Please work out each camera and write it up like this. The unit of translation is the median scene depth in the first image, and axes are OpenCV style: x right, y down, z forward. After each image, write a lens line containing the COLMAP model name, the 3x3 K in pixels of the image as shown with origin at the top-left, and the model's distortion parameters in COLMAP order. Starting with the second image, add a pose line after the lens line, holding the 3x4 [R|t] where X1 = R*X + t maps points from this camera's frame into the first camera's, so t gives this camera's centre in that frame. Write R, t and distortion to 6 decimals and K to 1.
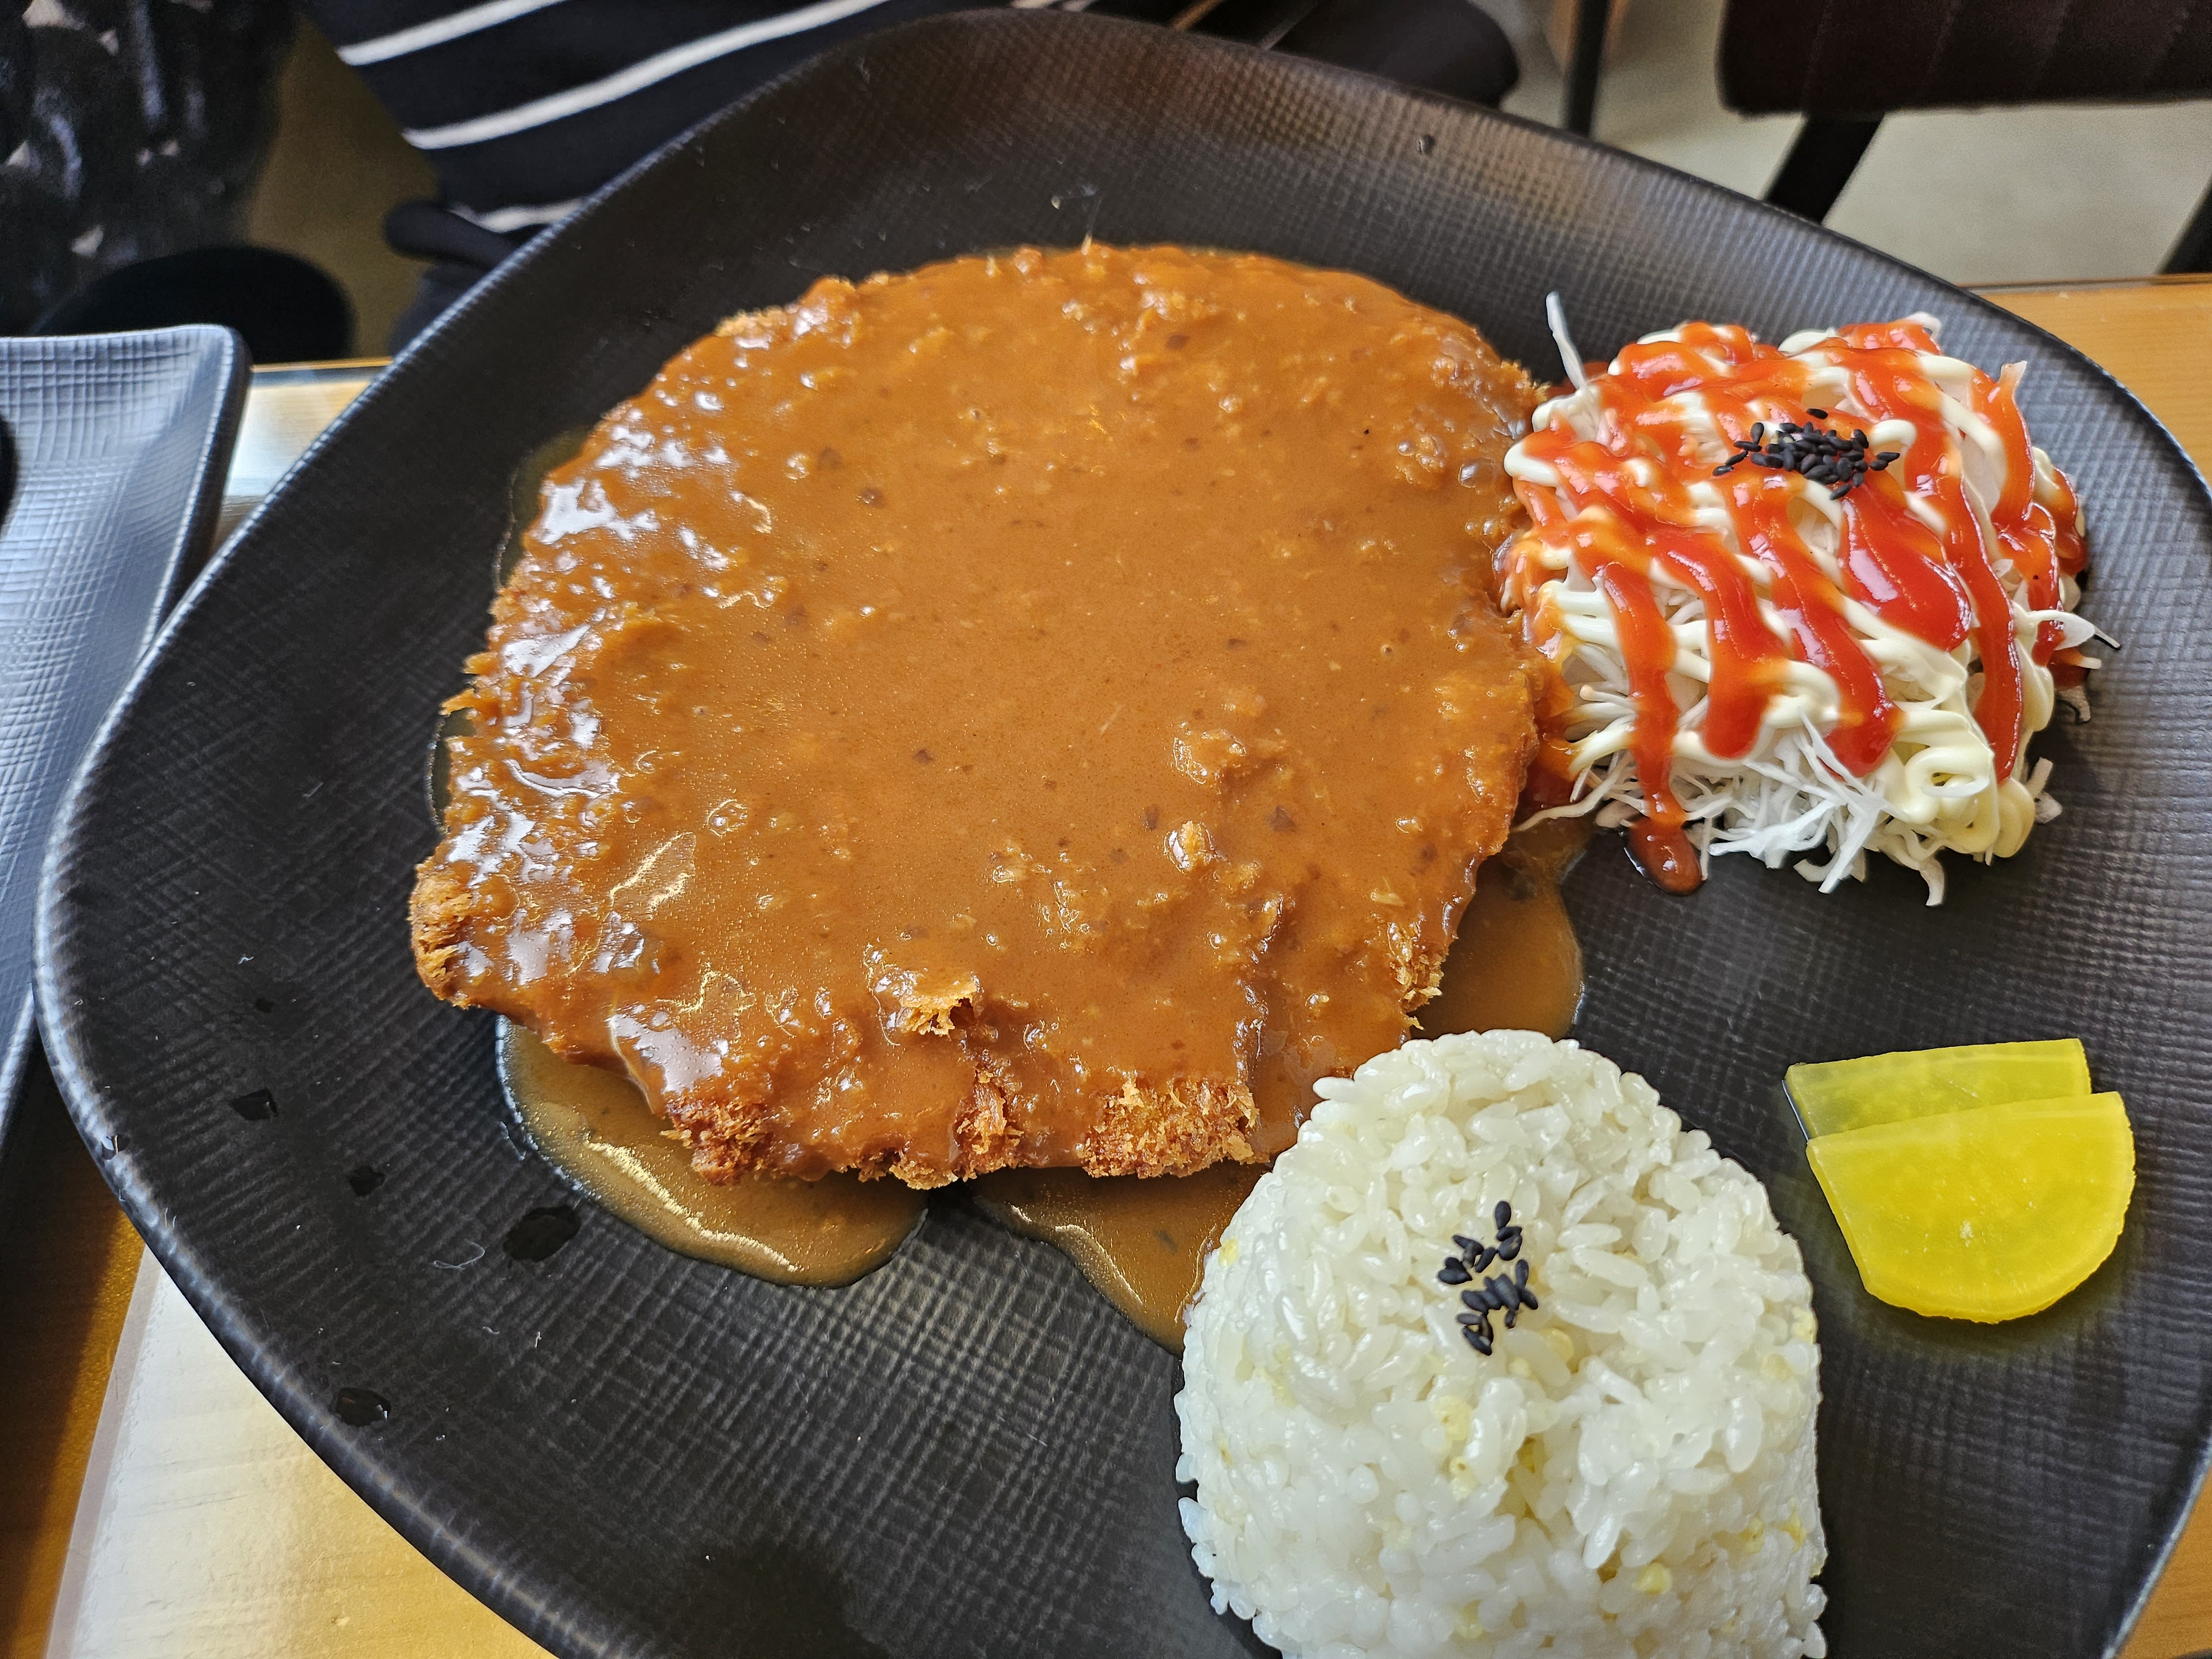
lens RADIAL K [[1540.4, 0, 1106.0], [0, 1540.4, 829.5], [0, 0, 1]] dist [0.020263, -0.041901]
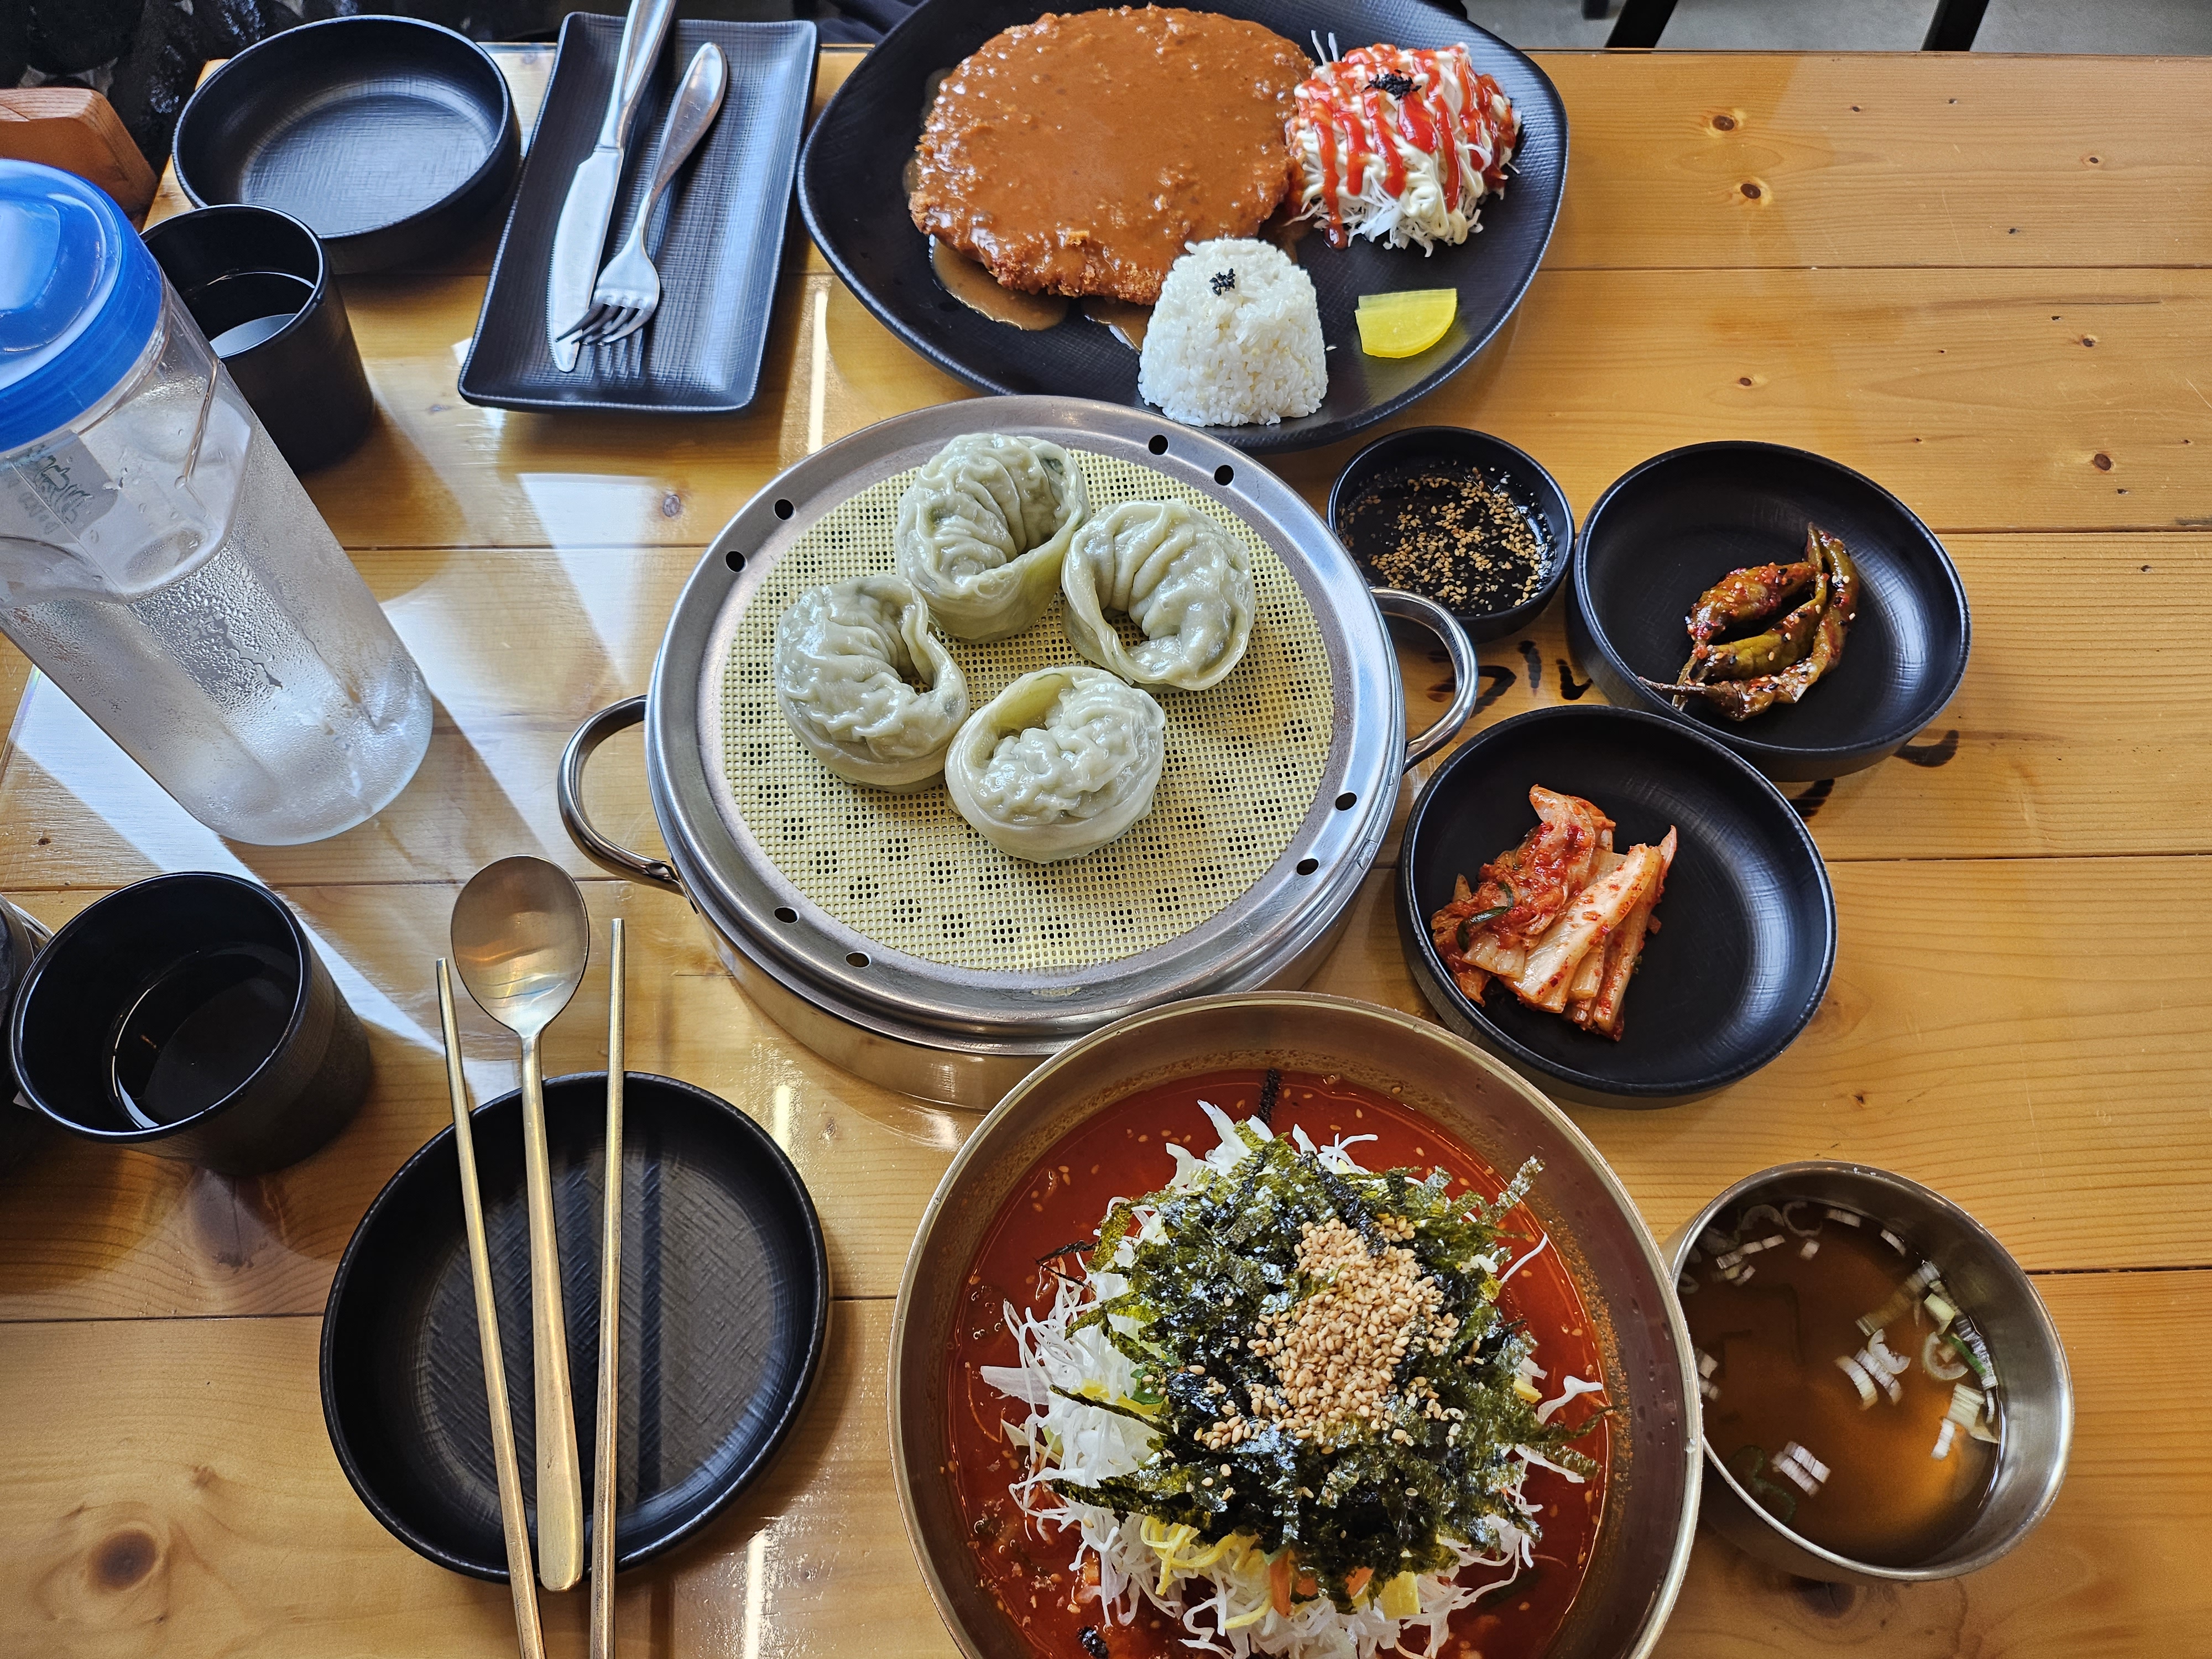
lens RADIAL K [[1515.8, 0, 1076.7], [0, 1515.8, 836.1], [0, 0, 1]] dist [0.030361, -0.044358]
pose [[0.994676, 0.080347, -0.064530, 0.168681], [-0.074849, 0.993691, 0.083517, 0.934995], [0.070833, -0.078243, 0.994415, -1.928868]]
